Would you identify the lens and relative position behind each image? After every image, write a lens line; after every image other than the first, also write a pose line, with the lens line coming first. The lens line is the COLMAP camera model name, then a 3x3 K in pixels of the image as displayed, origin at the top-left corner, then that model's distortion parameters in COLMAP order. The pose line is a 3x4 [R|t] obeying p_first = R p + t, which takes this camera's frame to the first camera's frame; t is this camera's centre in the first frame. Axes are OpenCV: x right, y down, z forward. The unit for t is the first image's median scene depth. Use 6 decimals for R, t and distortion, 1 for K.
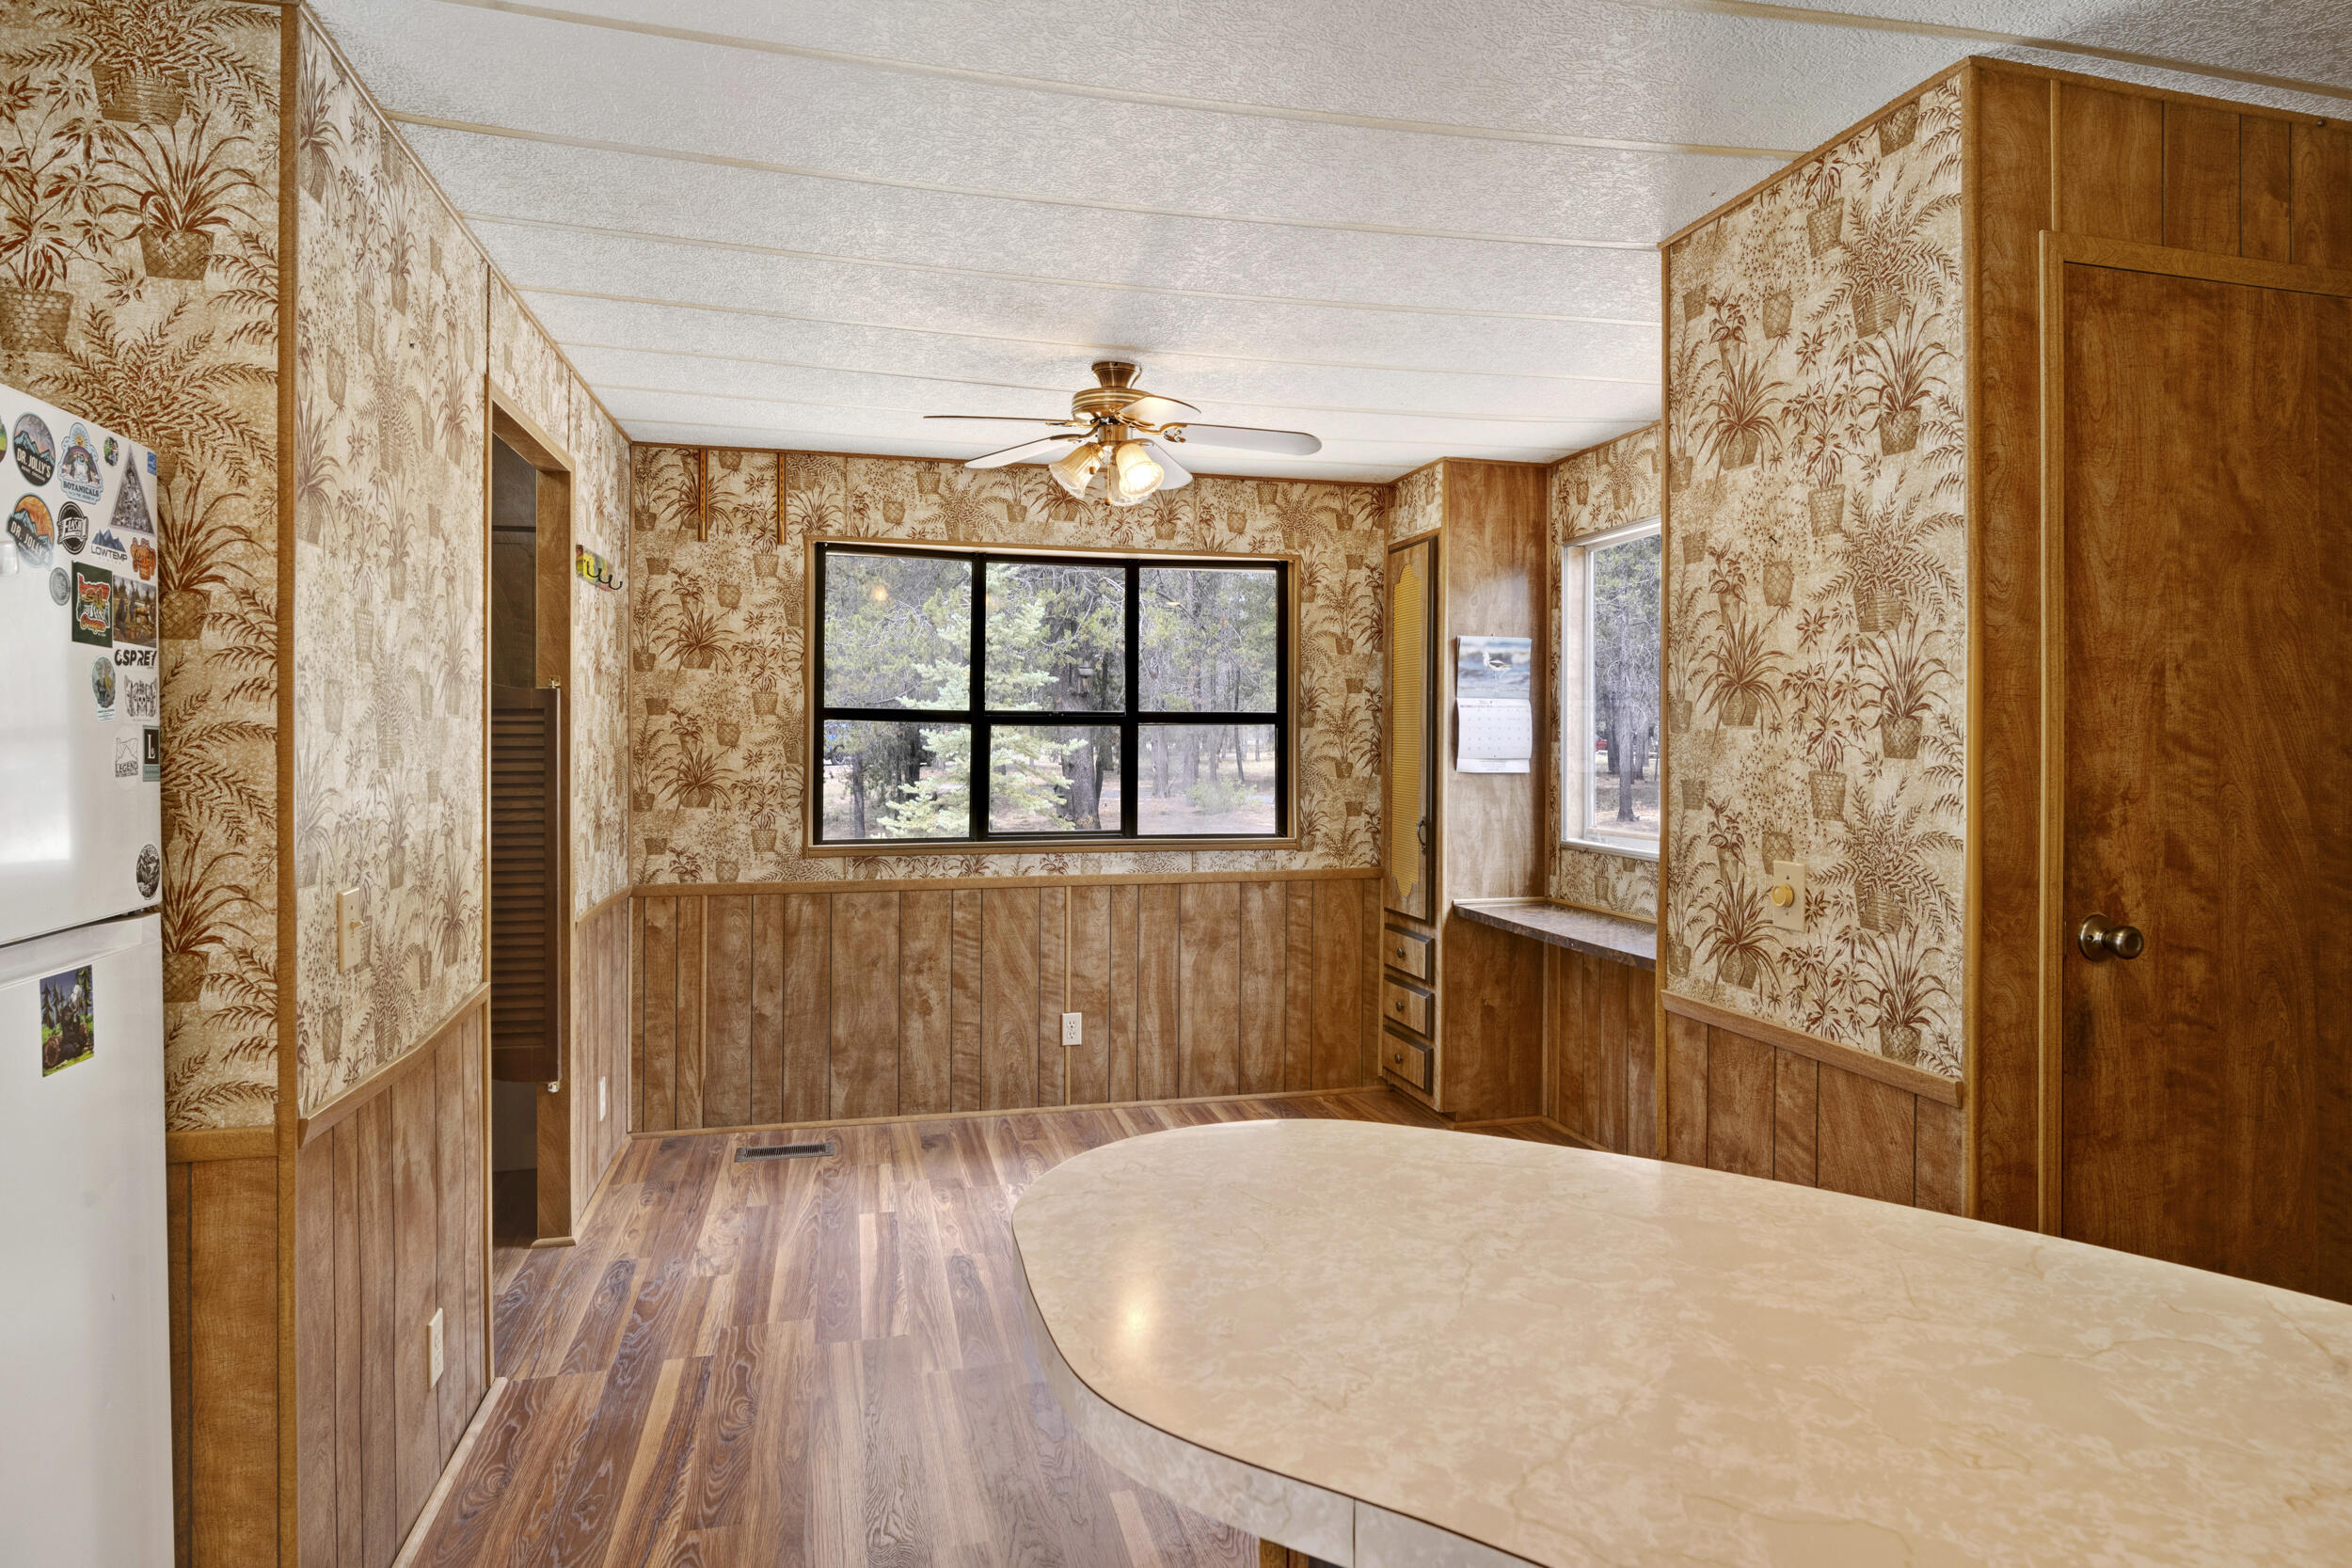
lens RADIAL K [[1311.5, 0, 1176.5], [0, 1311.5, 726.6], [0, 0, 1]] dist [-0.001062, -0.000282]
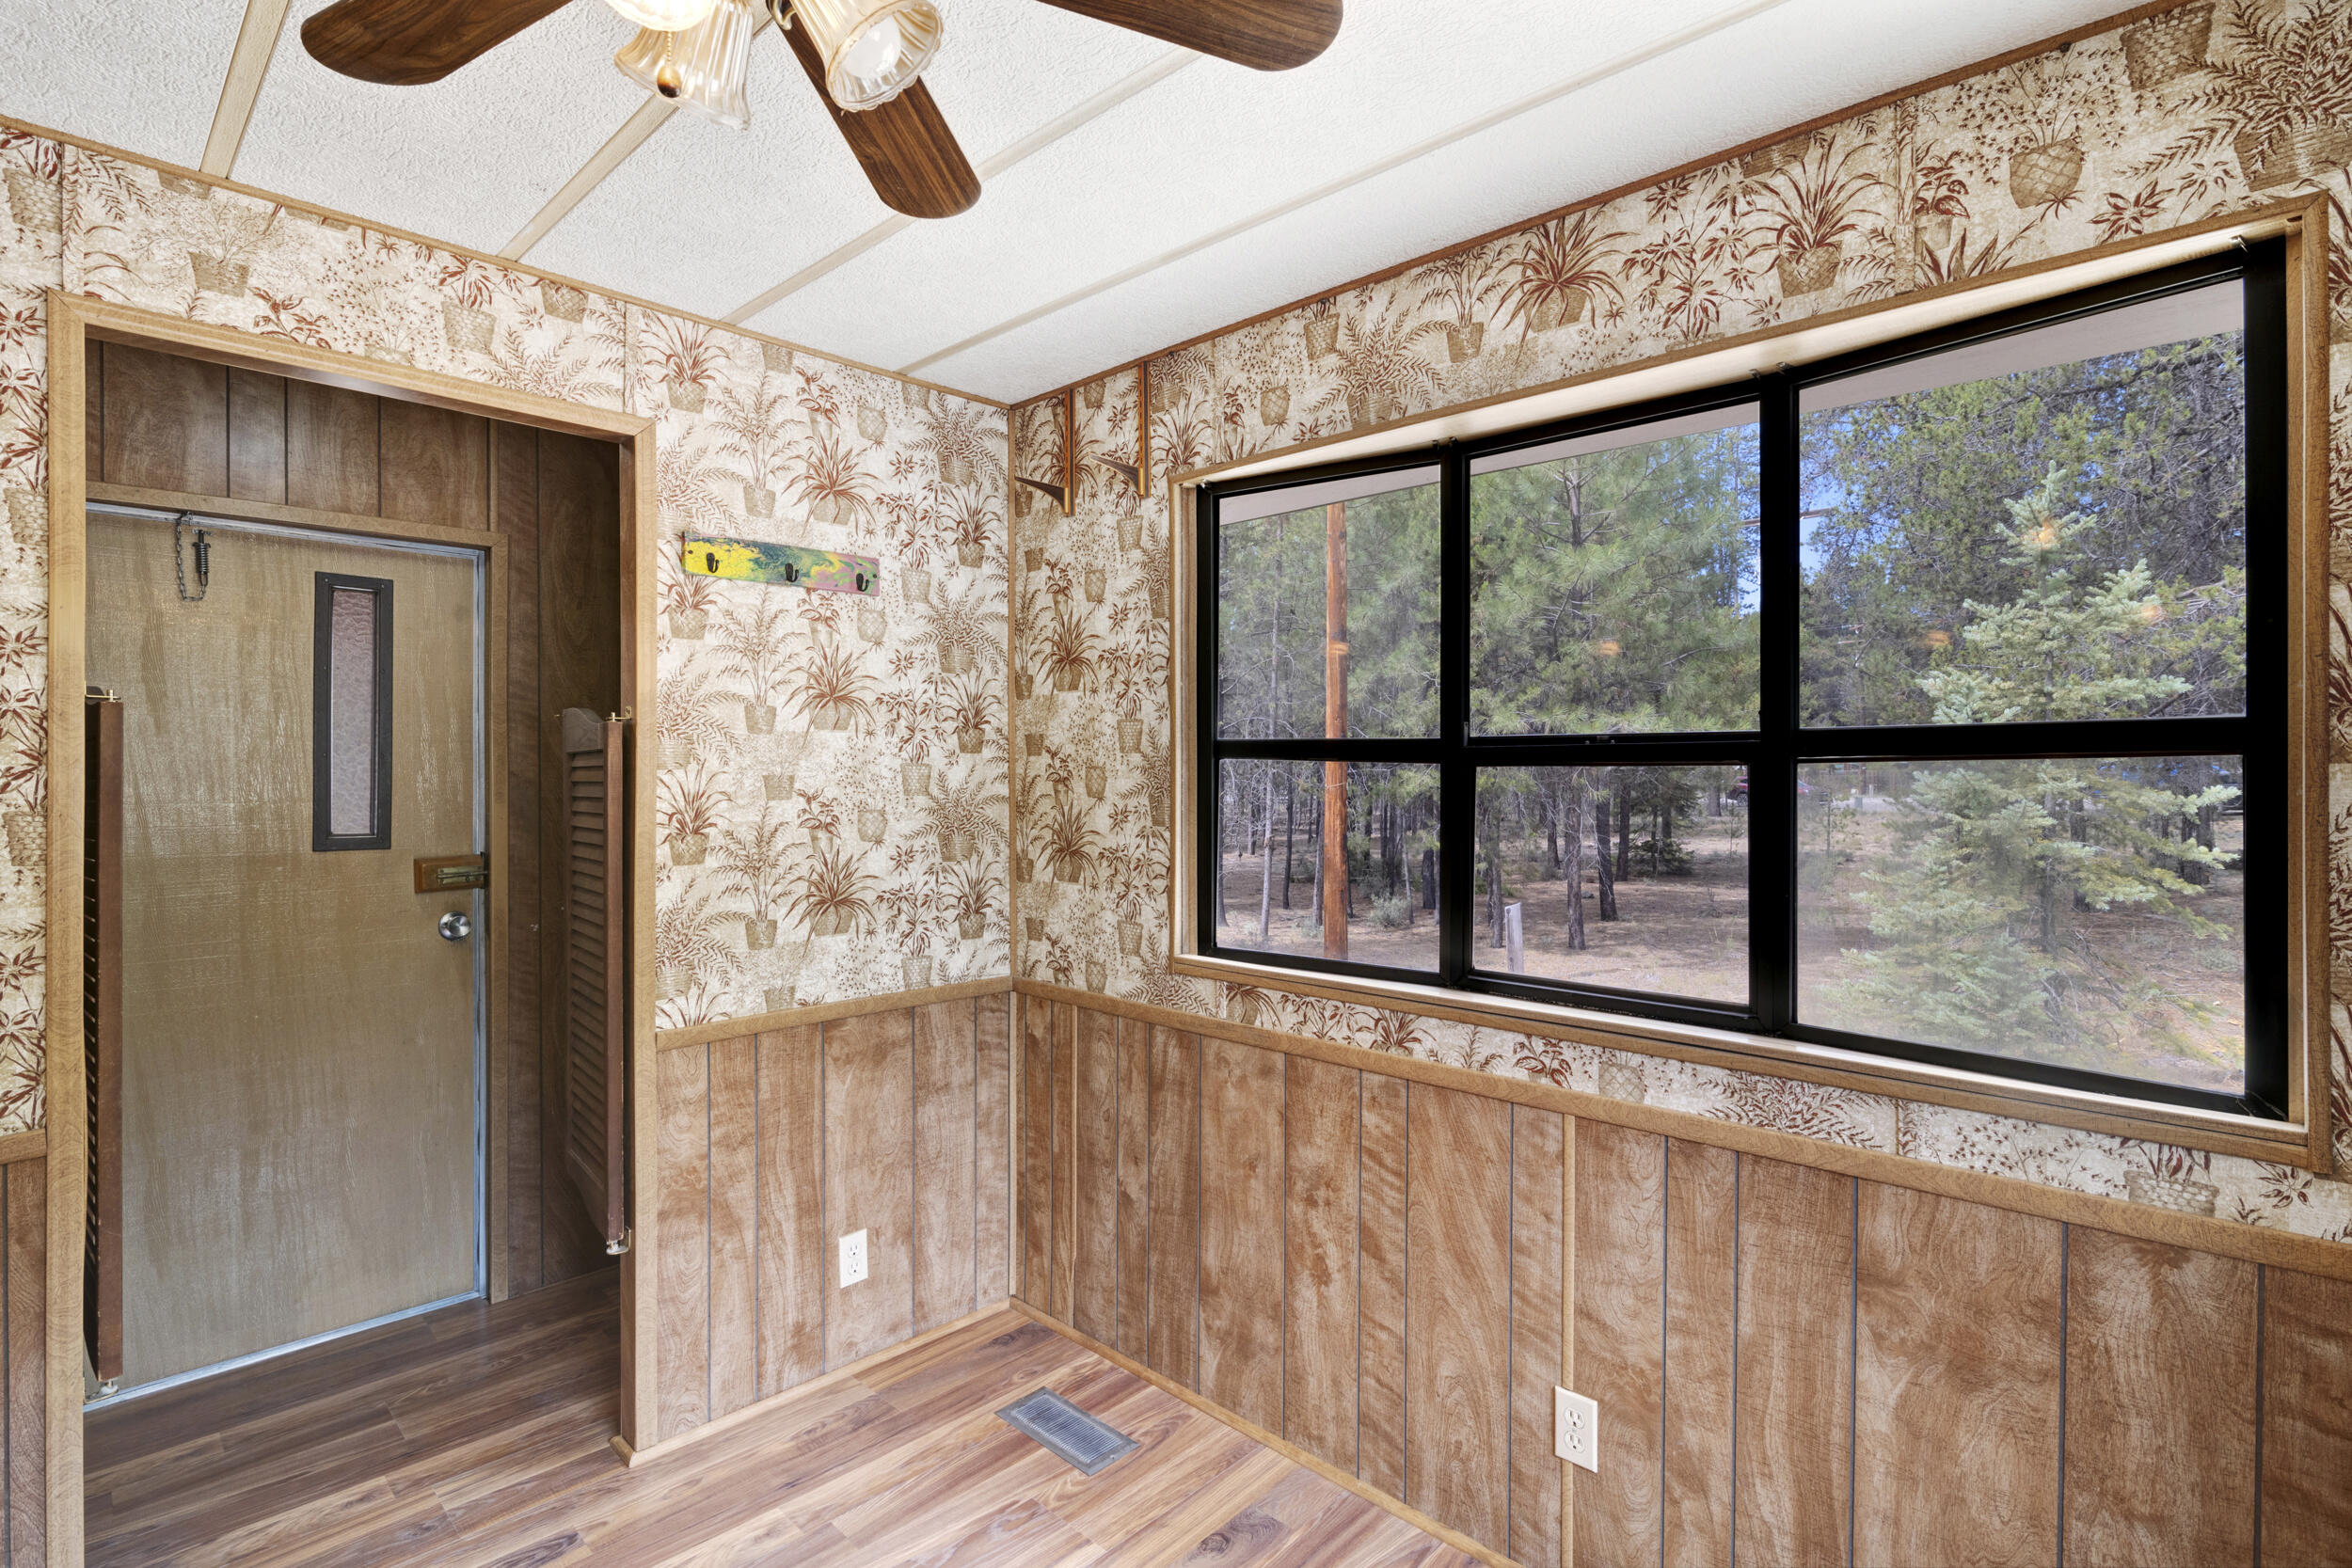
lens RADIAL K [[1094.1, 0, 1179.9], [0, 1094.1, 761.1], [0, 0, 1]] dist [-0.019007, 0.000107]
pose [[0.535310, -0.012815, -0.844558, 0.175647], [0.002172, 0.999902, -0.013795, 0.002957], [0.844653, 0.005550, 0.535286, 0.709890]]
